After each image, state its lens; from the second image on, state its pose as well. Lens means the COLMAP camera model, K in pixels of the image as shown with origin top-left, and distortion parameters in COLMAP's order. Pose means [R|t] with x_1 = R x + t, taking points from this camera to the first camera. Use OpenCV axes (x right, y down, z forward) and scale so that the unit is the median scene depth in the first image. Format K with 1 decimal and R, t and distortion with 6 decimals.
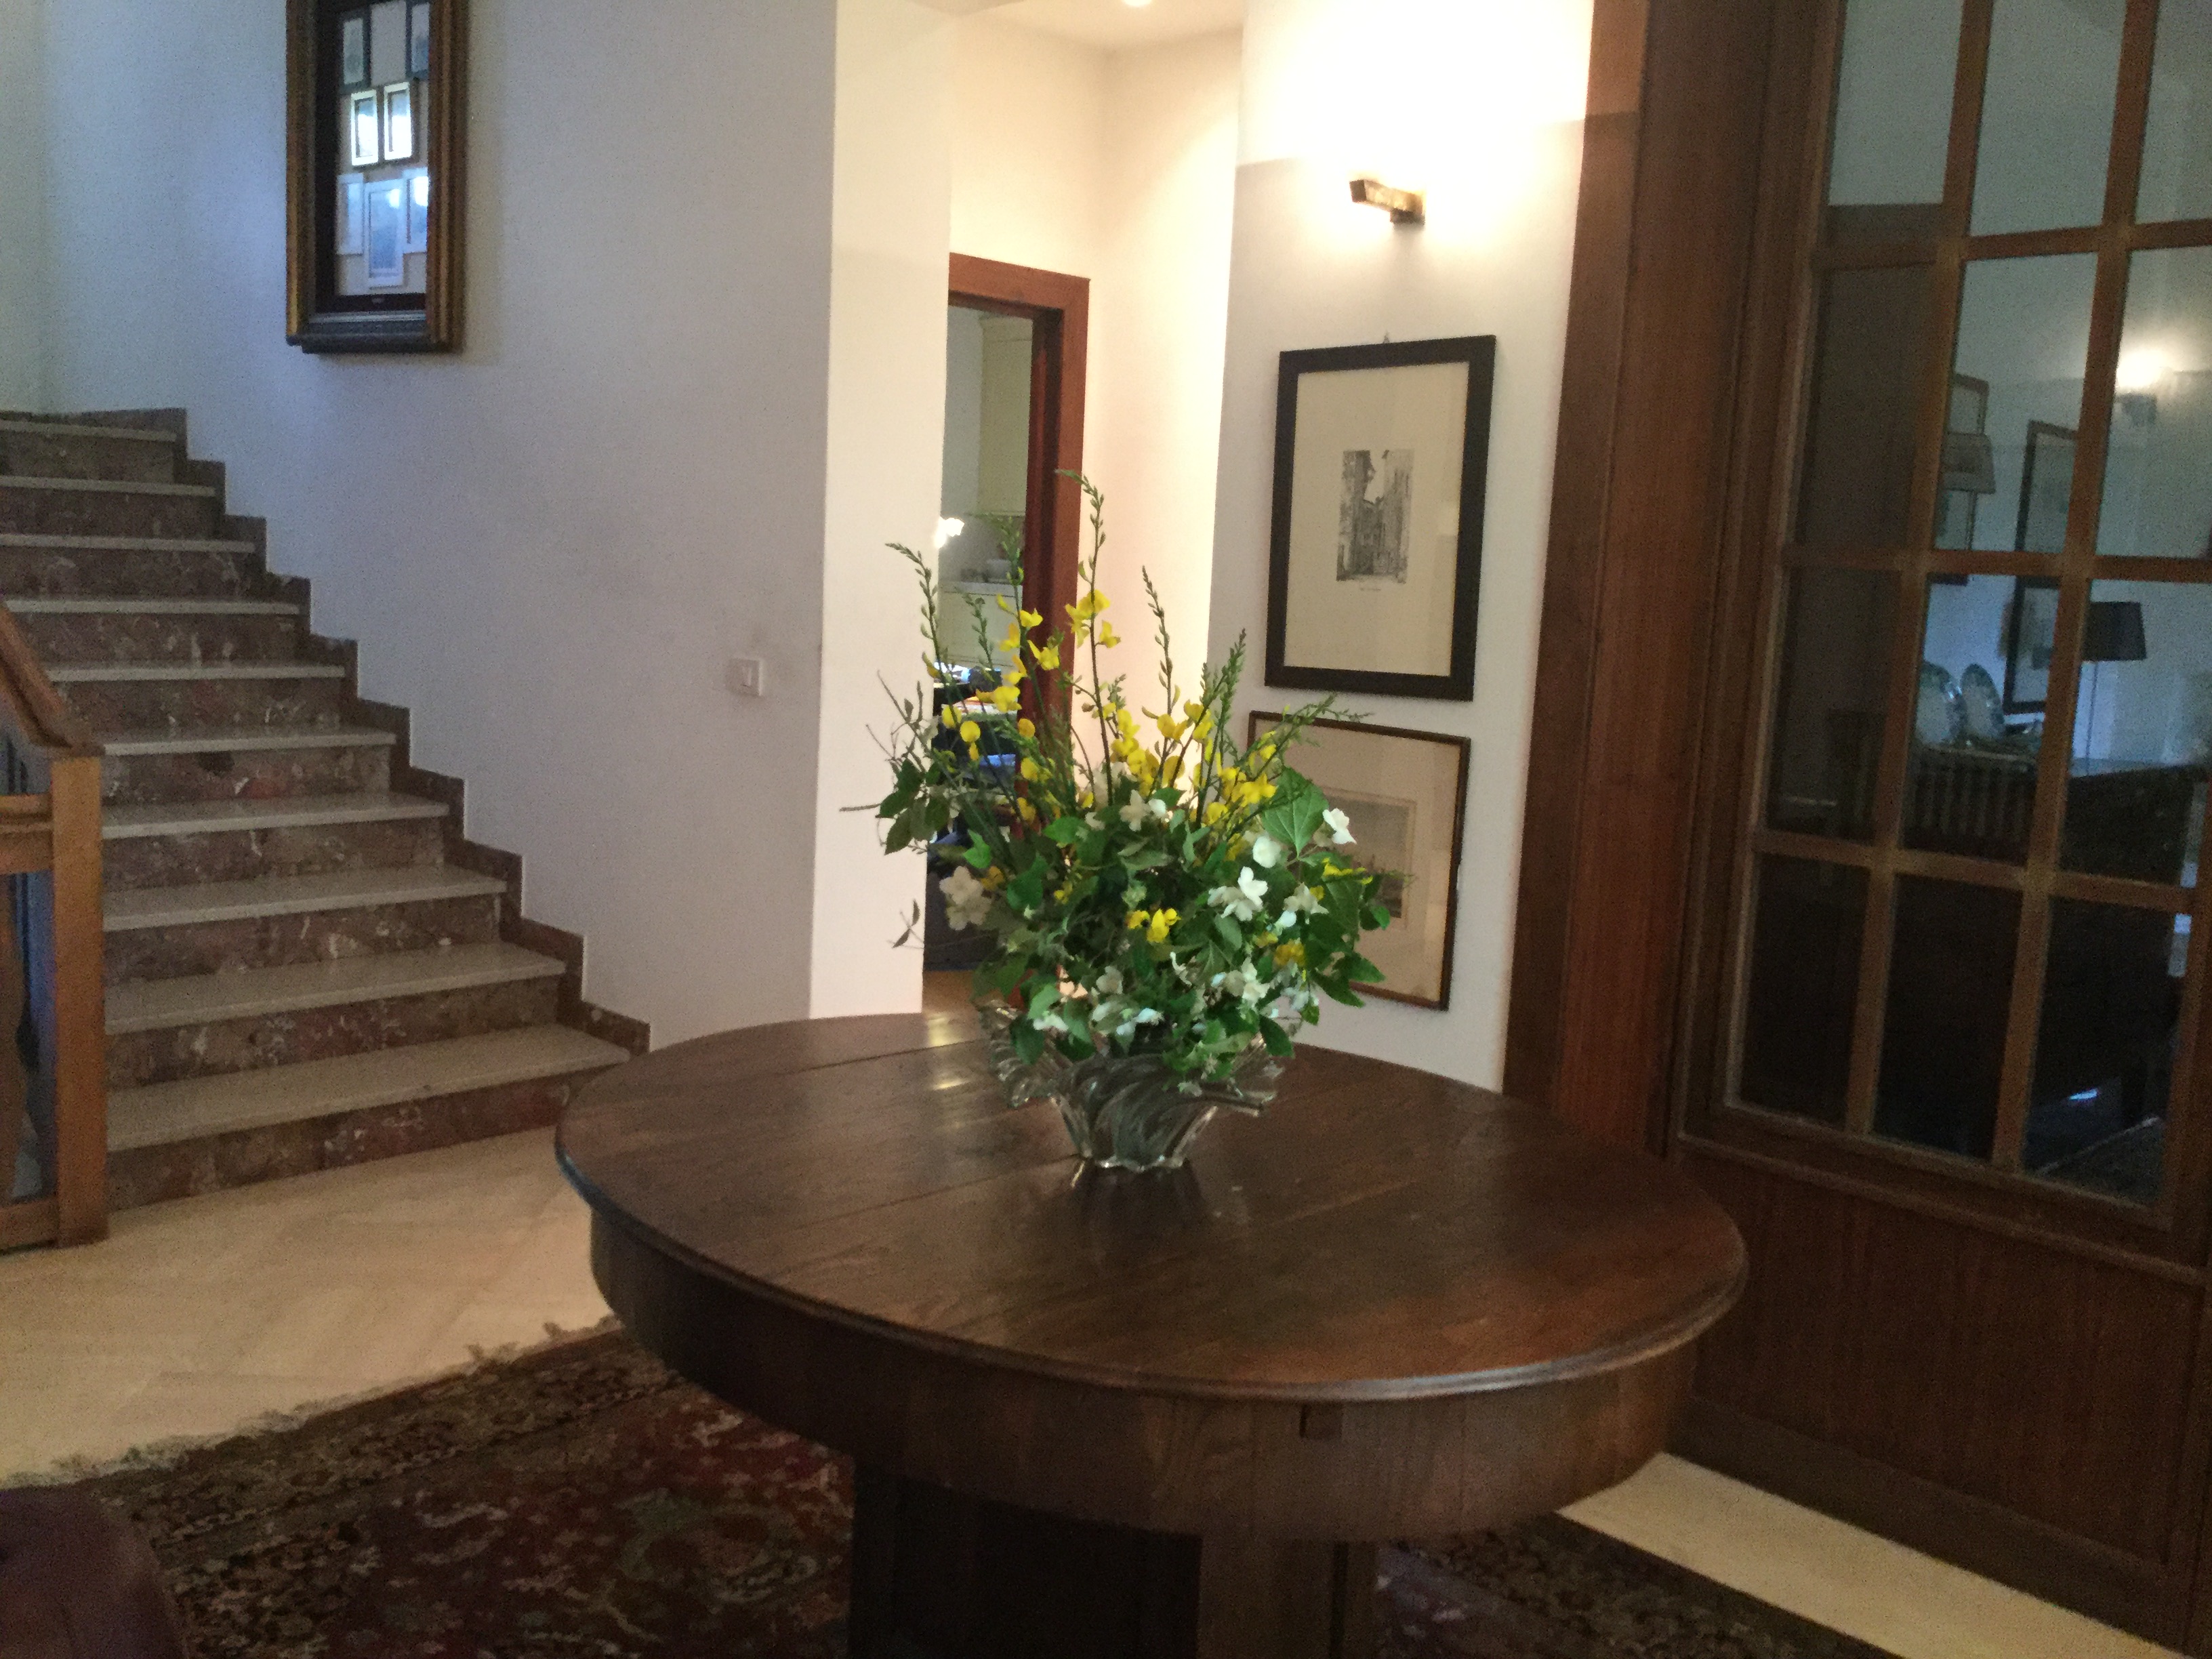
lens RADIAL K [[1991.6, 0, 1106.0], [0, 1991.6, 829.5], [0, 0, 1]] dist [0.120471, -0.193381]
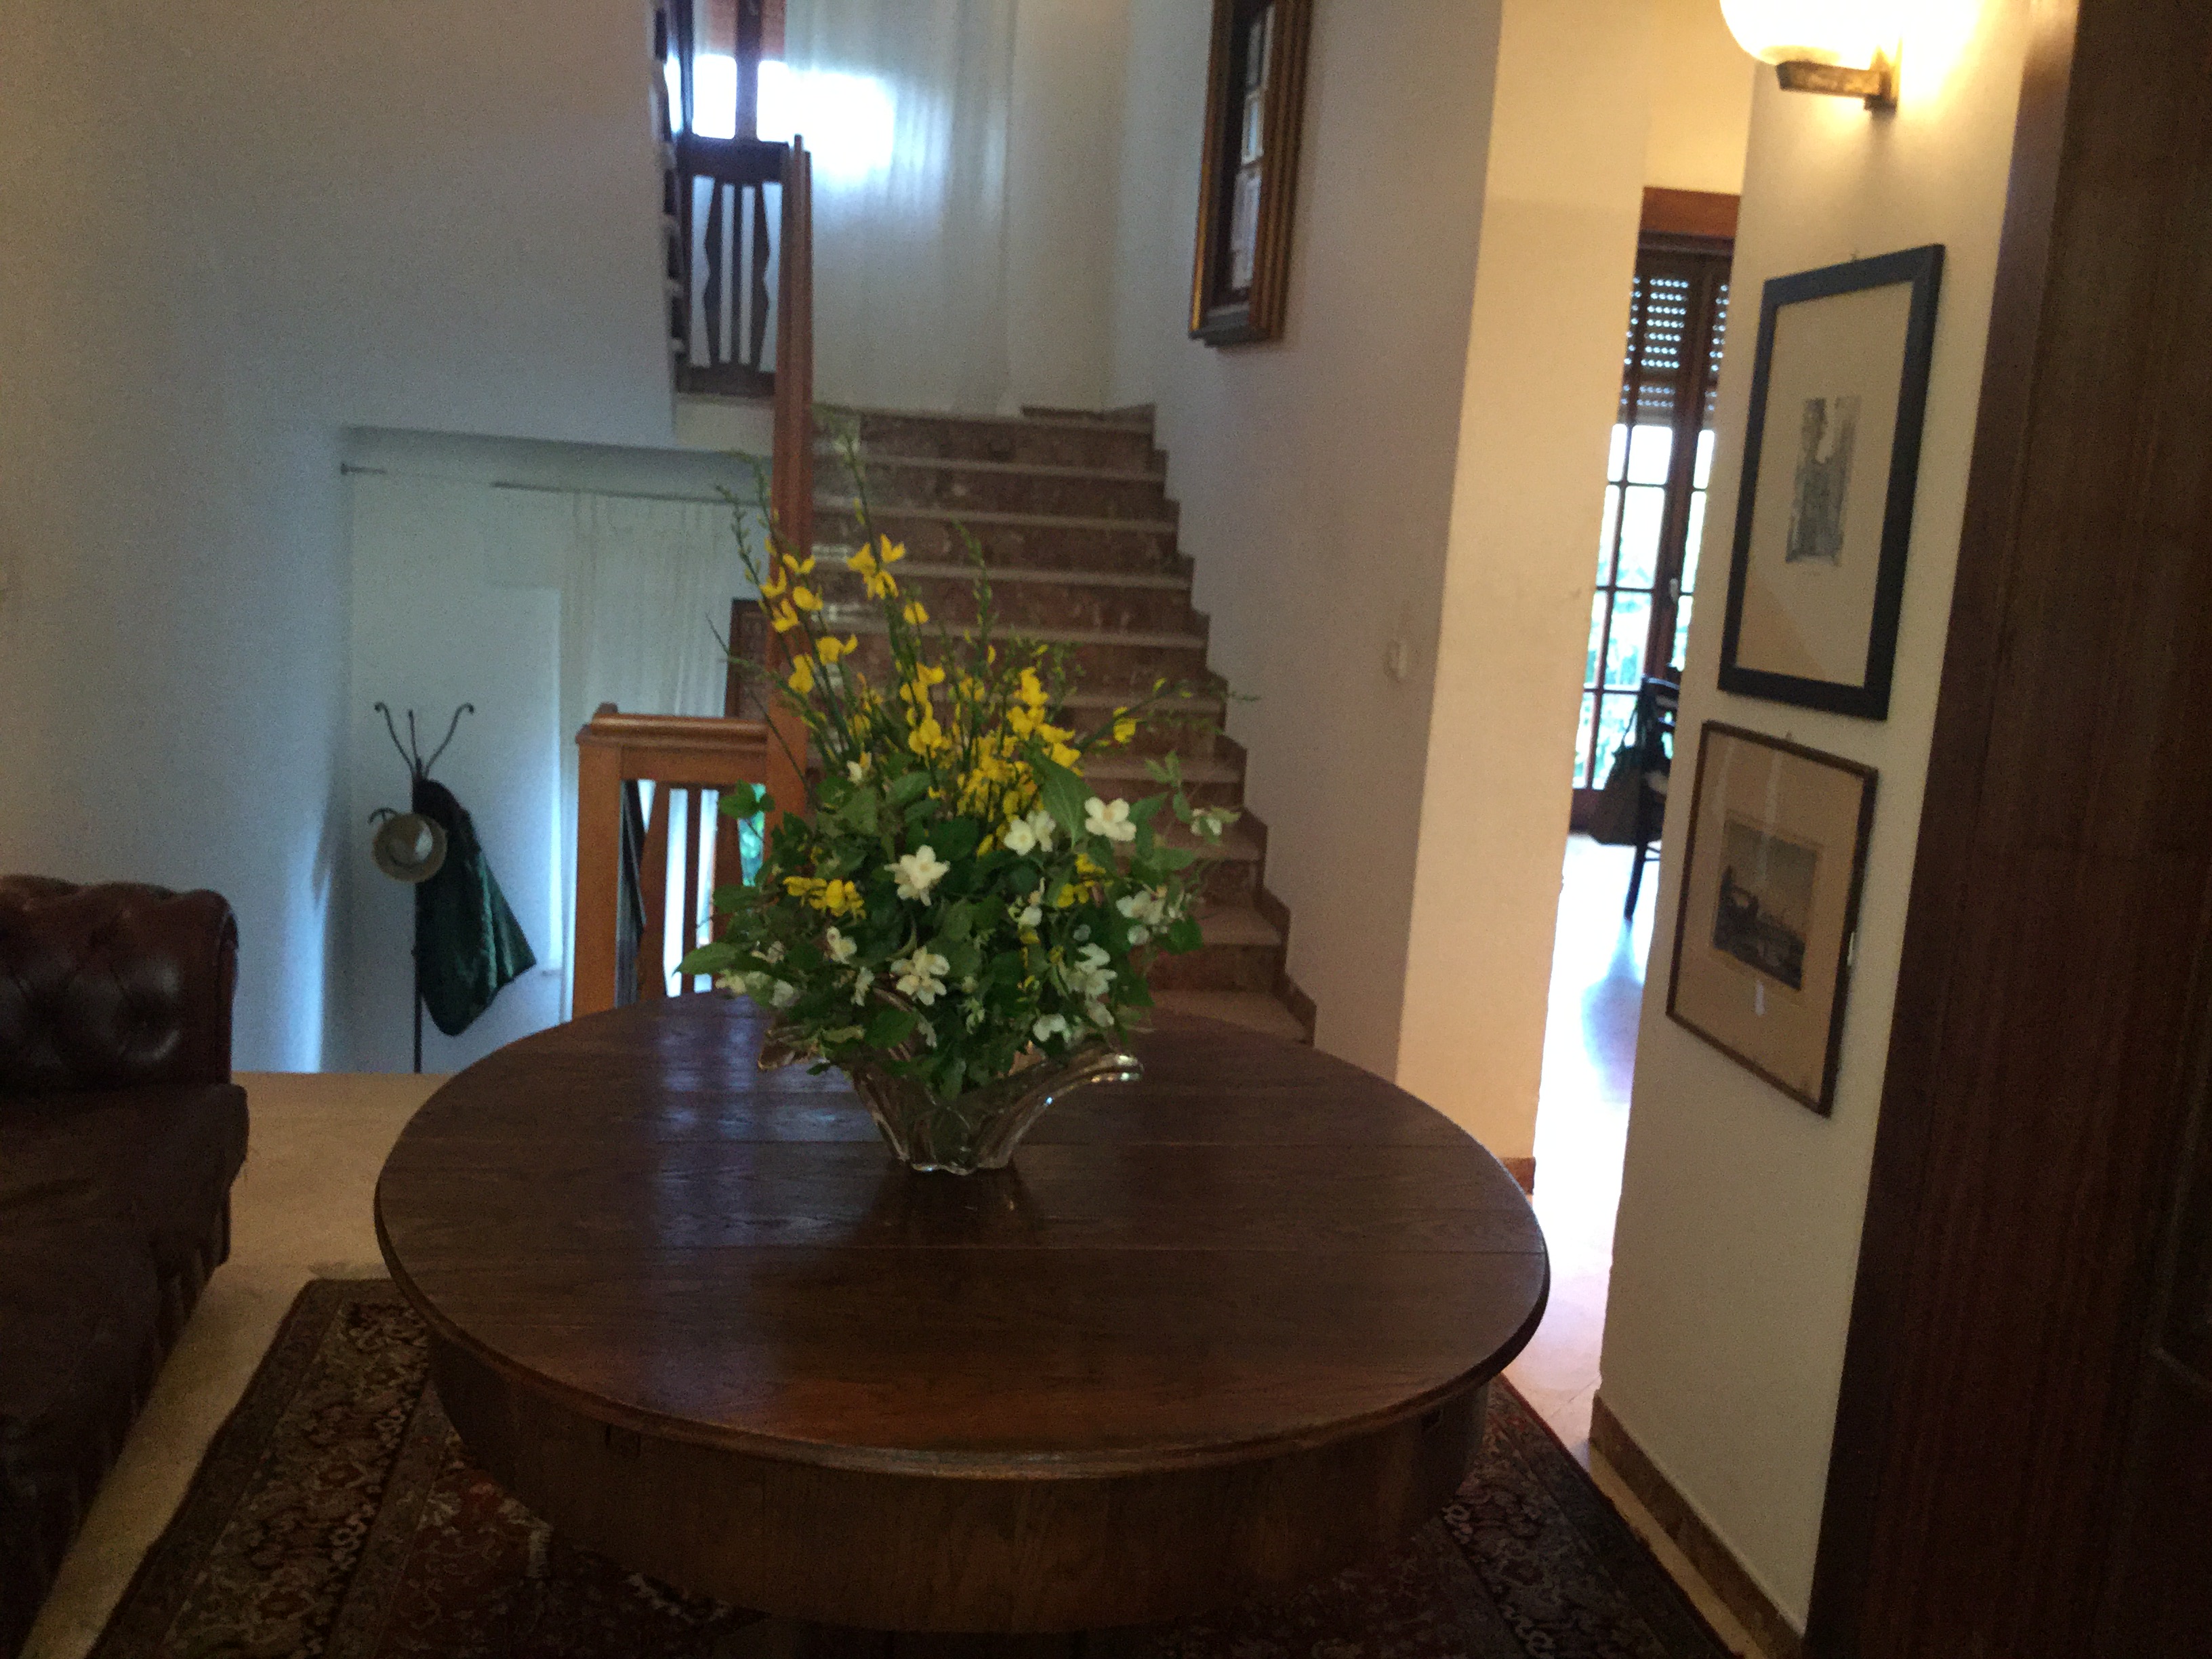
lens RADIAL K [[1994.8, 0, 1062.9], [0, 1994.8, 827.0], [0, 0, 1]] dist [0.107853, -0.189737]
pose [[0.812818, 0.106005, -0.572791, 0.339295], [-0.106931, 0.993746, 0.032170, -0.013623], [0.572619, 0.035101, 0.819070, 0.168286]]
